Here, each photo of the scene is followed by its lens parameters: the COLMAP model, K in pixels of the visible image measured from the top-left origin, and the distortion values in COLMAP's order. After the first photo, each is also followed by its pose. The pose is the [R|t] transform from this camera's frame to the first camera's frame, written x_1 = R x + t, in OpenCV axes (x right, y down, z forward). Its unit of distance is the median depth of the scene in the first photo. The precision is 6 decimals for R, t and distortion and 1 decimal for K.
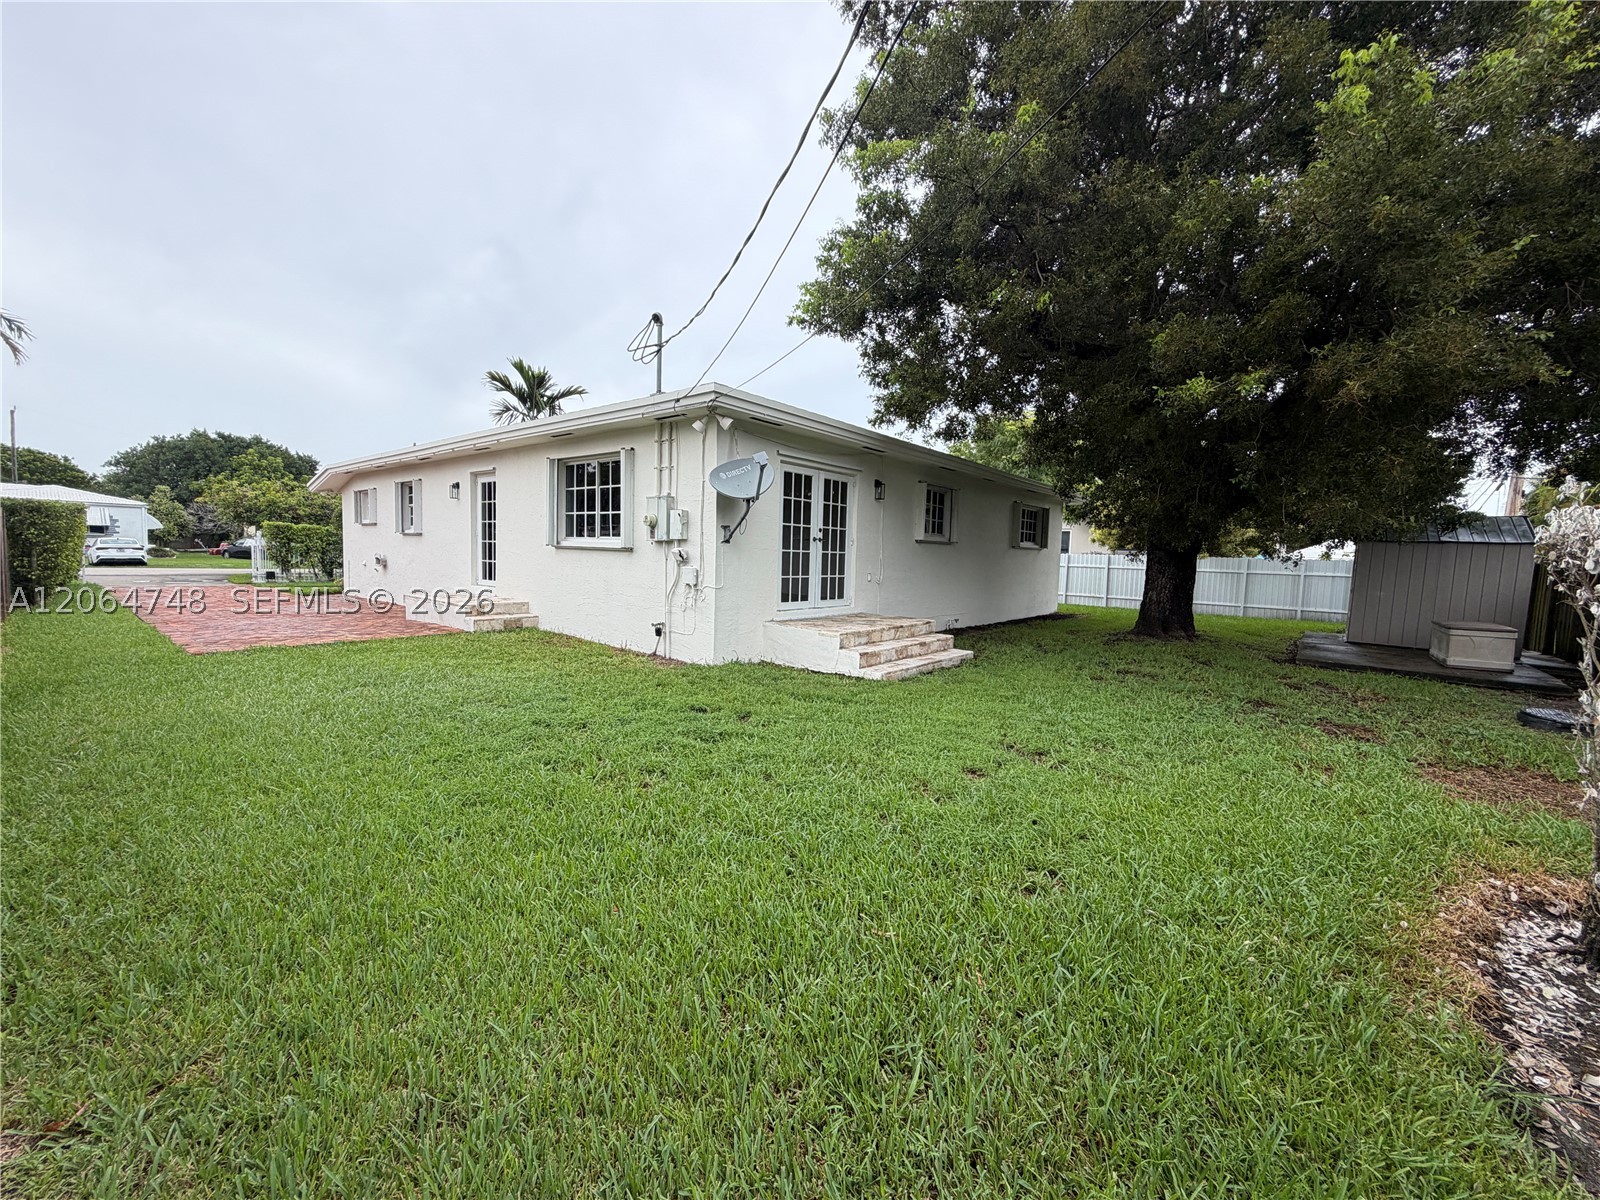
lens RADIAL K [[636.8, 0, 797.7], [0, 636.8, 601.2], [0, 0, 1]] dist [0.000261, 0.000424]
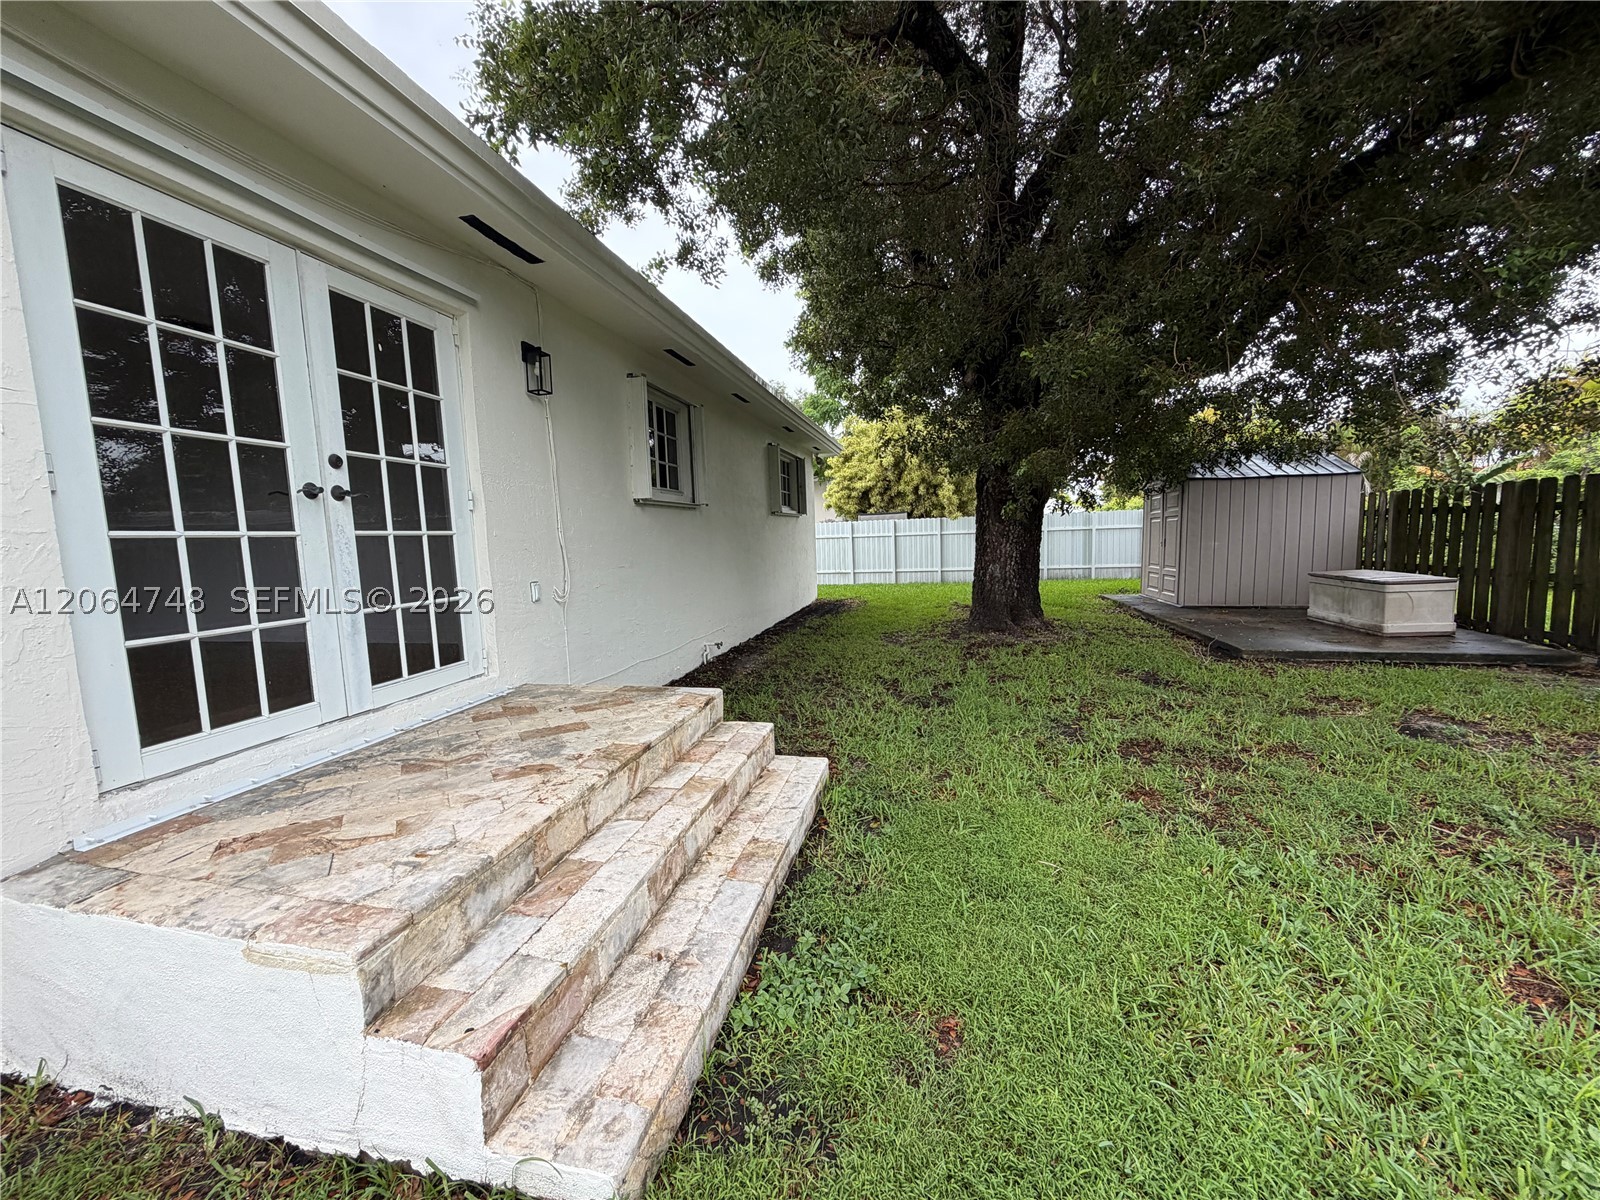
lens RADIAL K [[636.8, 0, 794.8], [0, 636.8, 602.9], [0, 0, 1]] dist [0.000261, 0.000424]
pose [[0.891987, -0.110193, 0.438426, 0.087296], [0.097281, 0.993904, 0.051887, -0.037846], [-0.441470, -0.003632, 0.897268, 0.610535]]
